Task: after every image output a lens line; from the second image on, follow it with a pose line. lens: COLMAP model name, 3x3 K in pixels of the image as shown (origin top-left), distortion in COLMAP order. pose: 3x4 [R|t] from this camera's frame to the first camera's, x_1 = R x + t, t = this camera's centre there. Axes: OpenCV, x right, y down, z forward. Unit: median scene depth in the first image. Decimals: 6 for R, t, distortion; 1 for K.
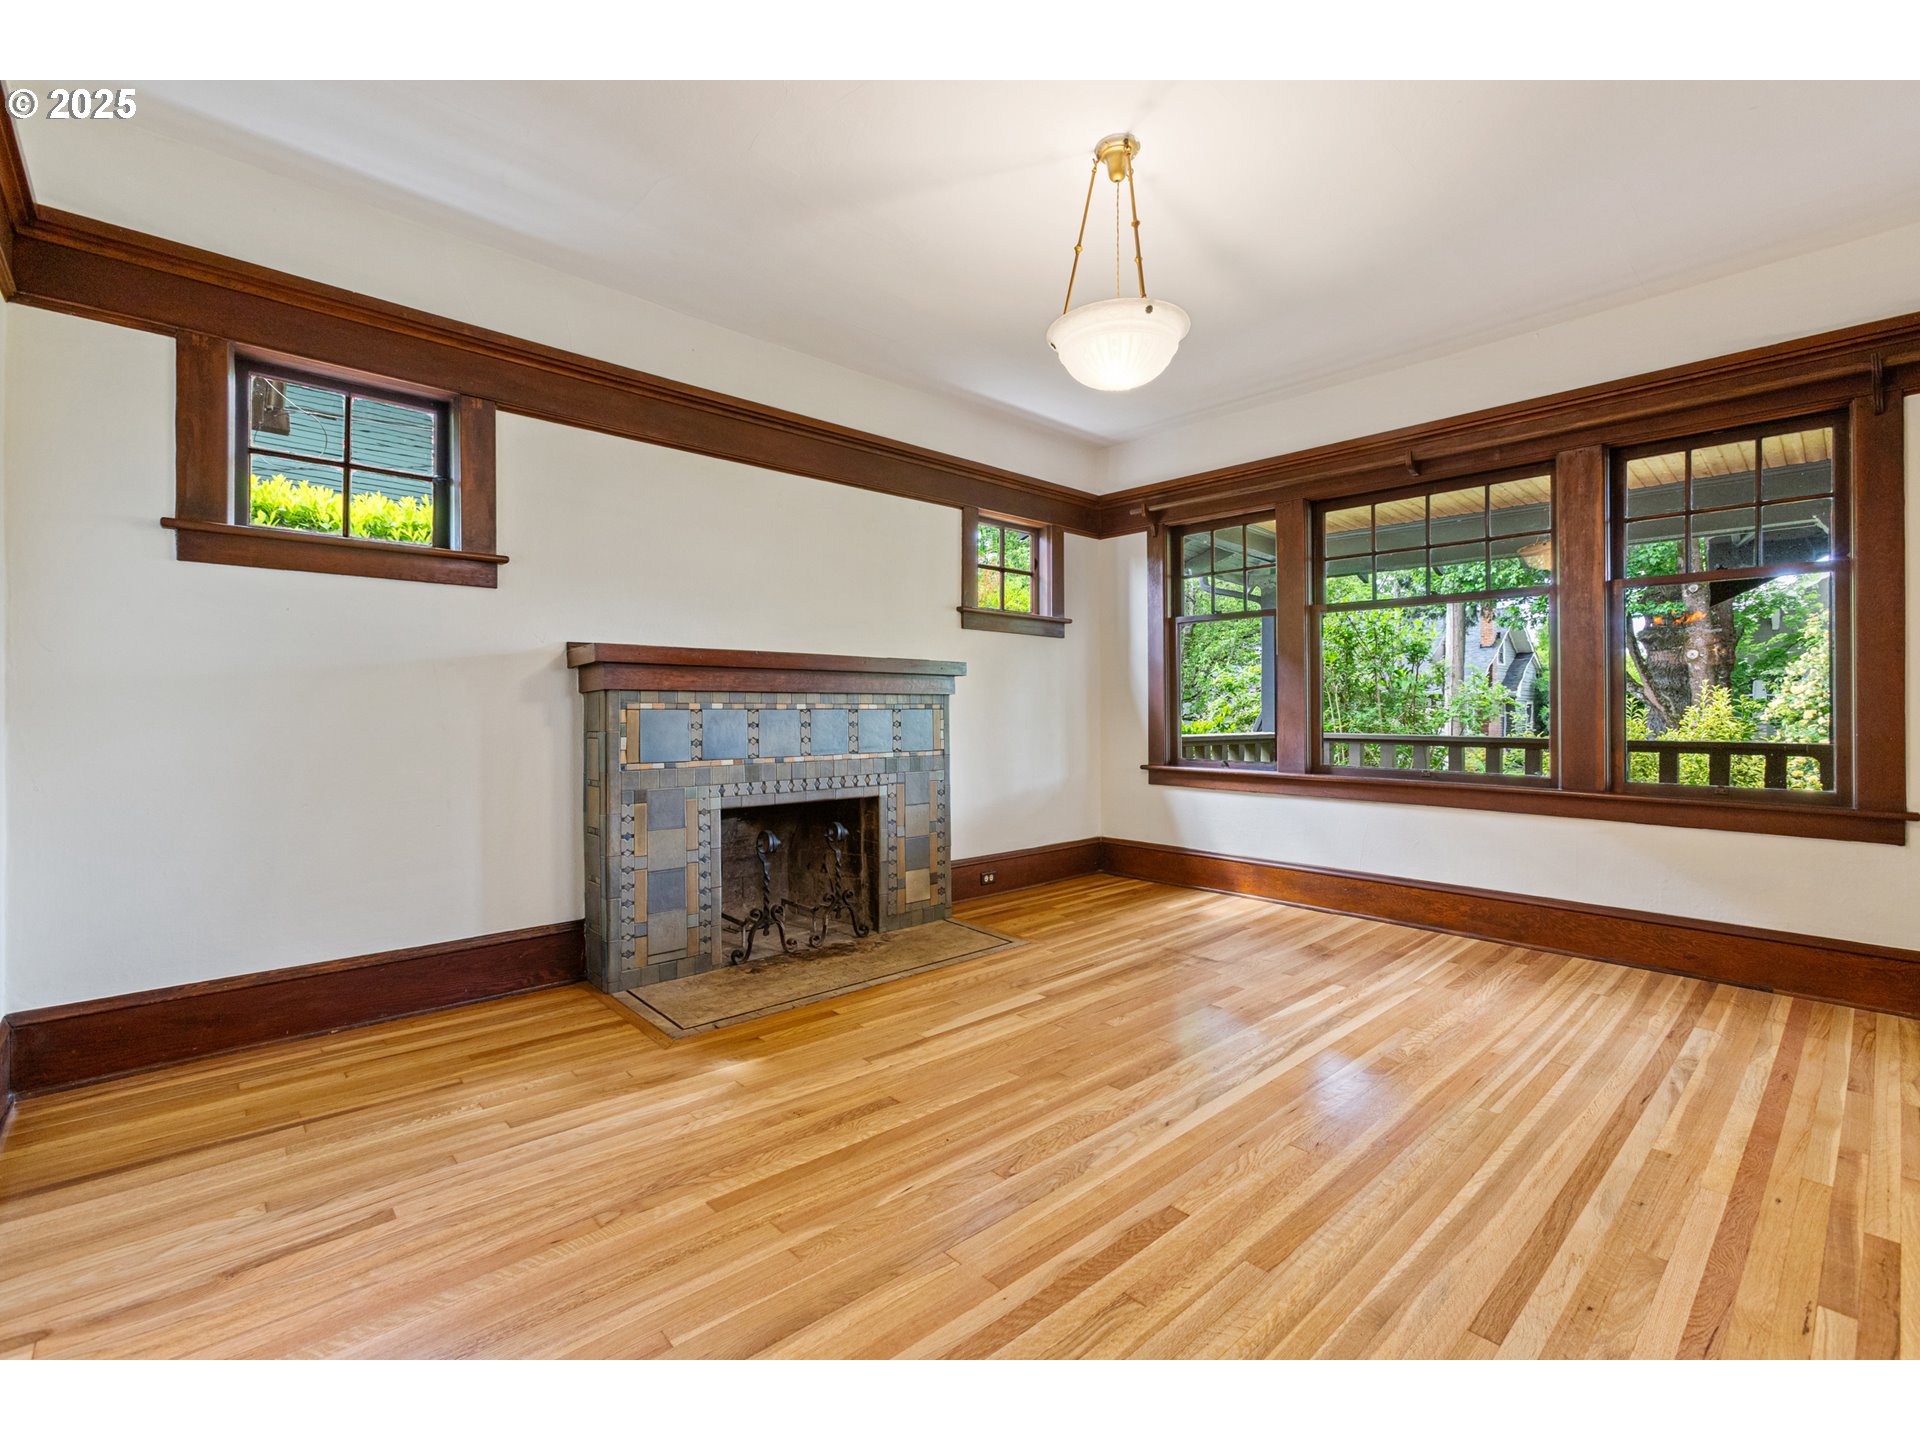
lens RADIAL K [[846.6, 0, 956.4], [0, 846.6, 715.0], [0, 0, 1]] dist [-0.003198, 0.000164]
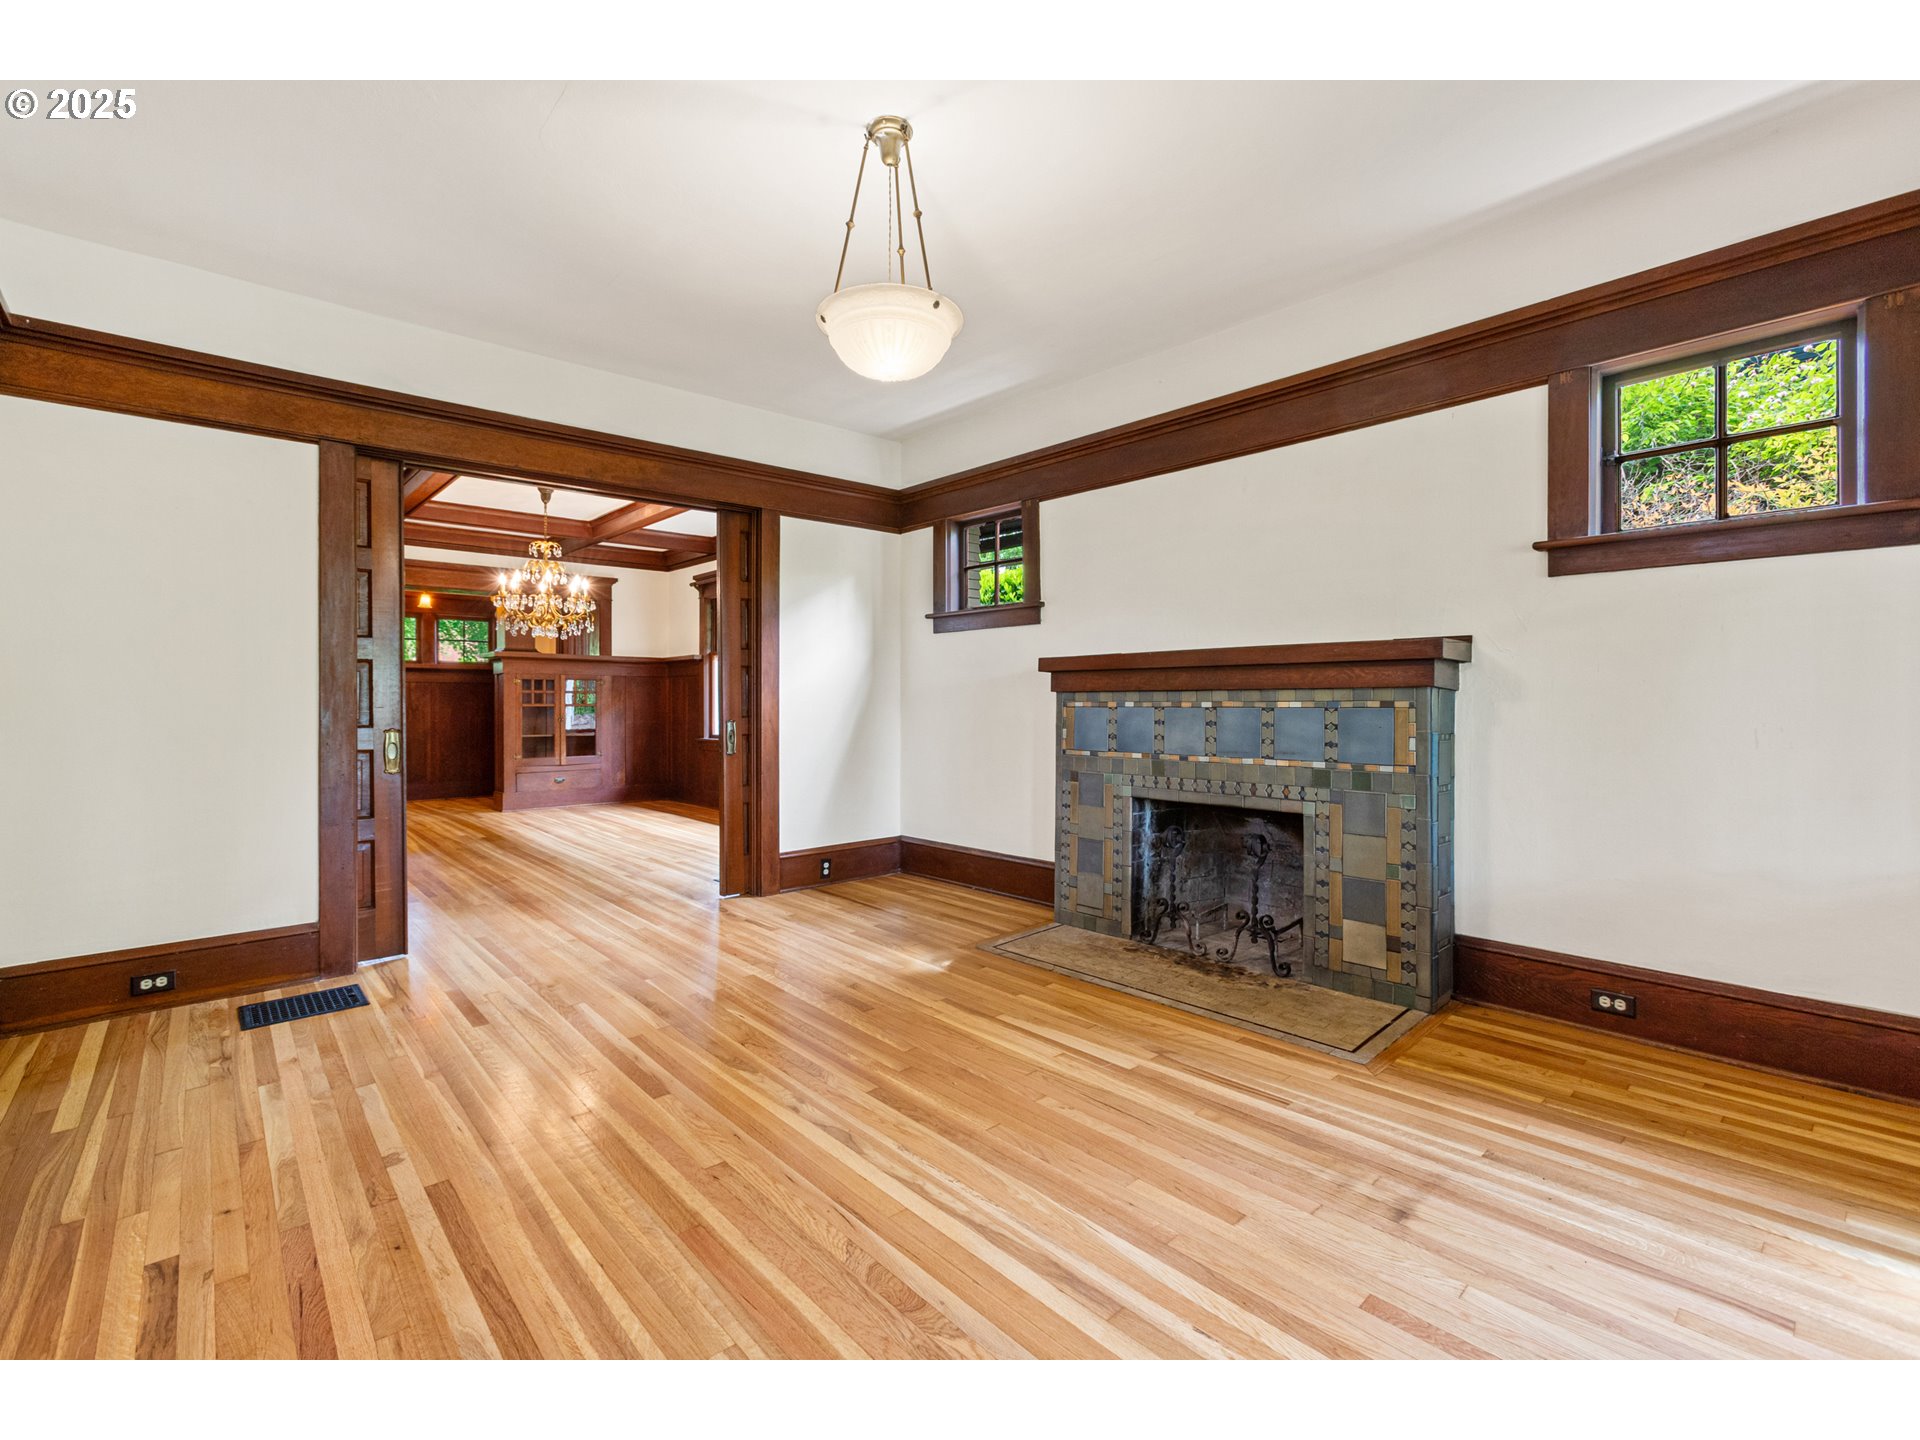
lens RADIAL K [[848.8, 0, 976.6], [0, 848.8, 708.9], [0, 0, 1]] dist [-0.019425, 0.000895]
pose [[0.007808, 0.003306, -0.999964, 0.838227], [-0.004919, 0.999983, 0.003268, -0.007235], [0.999957, 0.004893, 0.007824, 0.791075]]
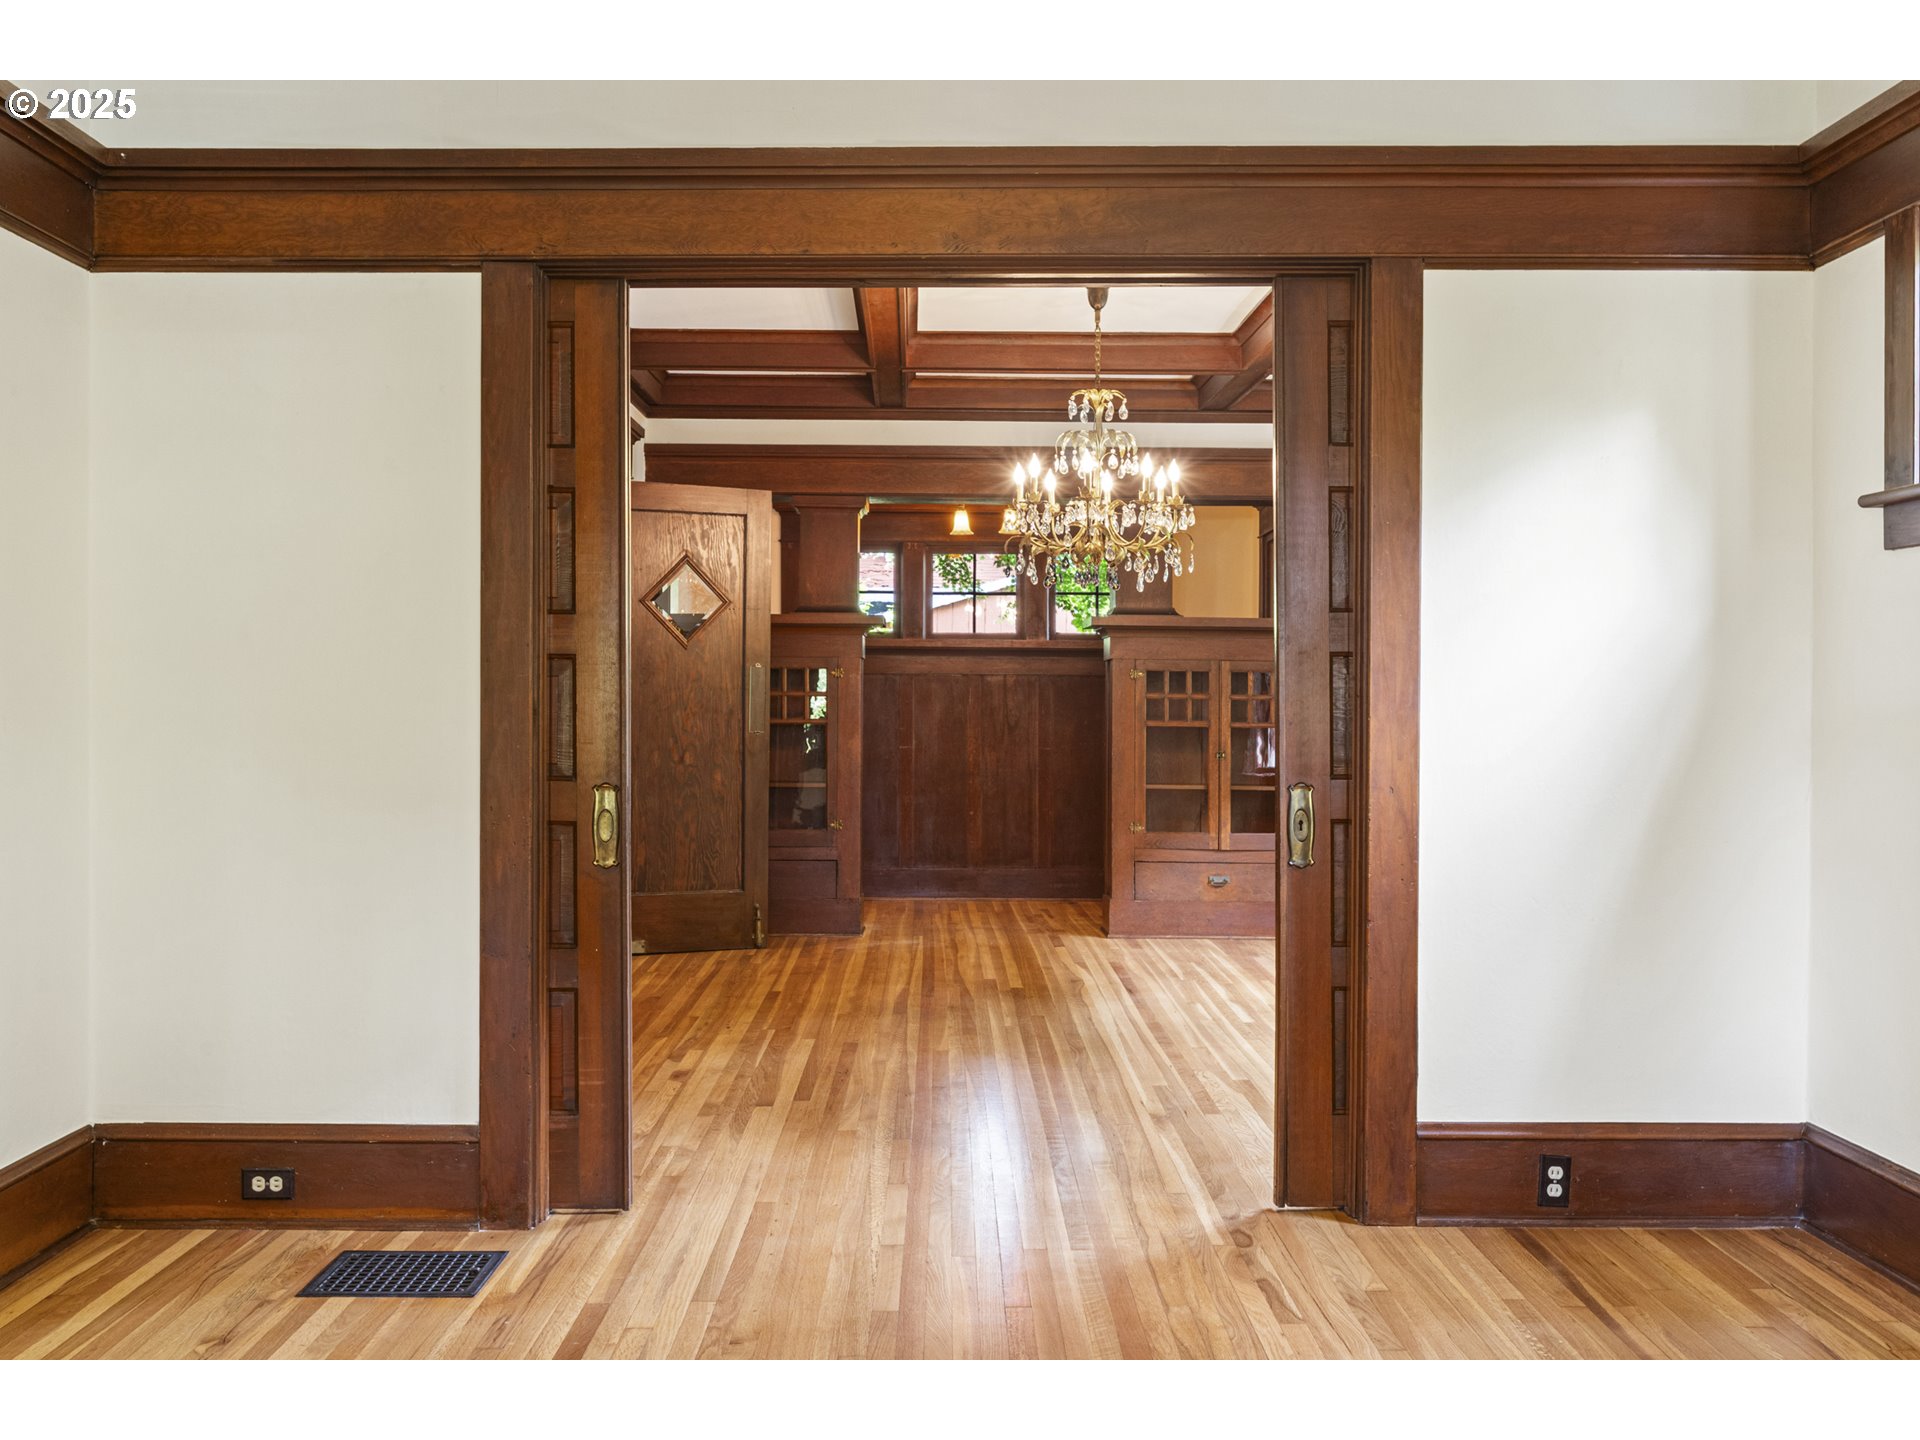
lens RADIAL K [[1865.5, 0, 955.9], [0, 1865.5, 720.6], [0, 0, 1]] dist [-0.036167, 0.004177]
pose [[-0.683944, -0.000441, -0.729534, 0.530679], [-0.015960, 0.999770, 0.014359, -0.038373], [0.729360, 0.021465, -0.683793, 1.080626]]
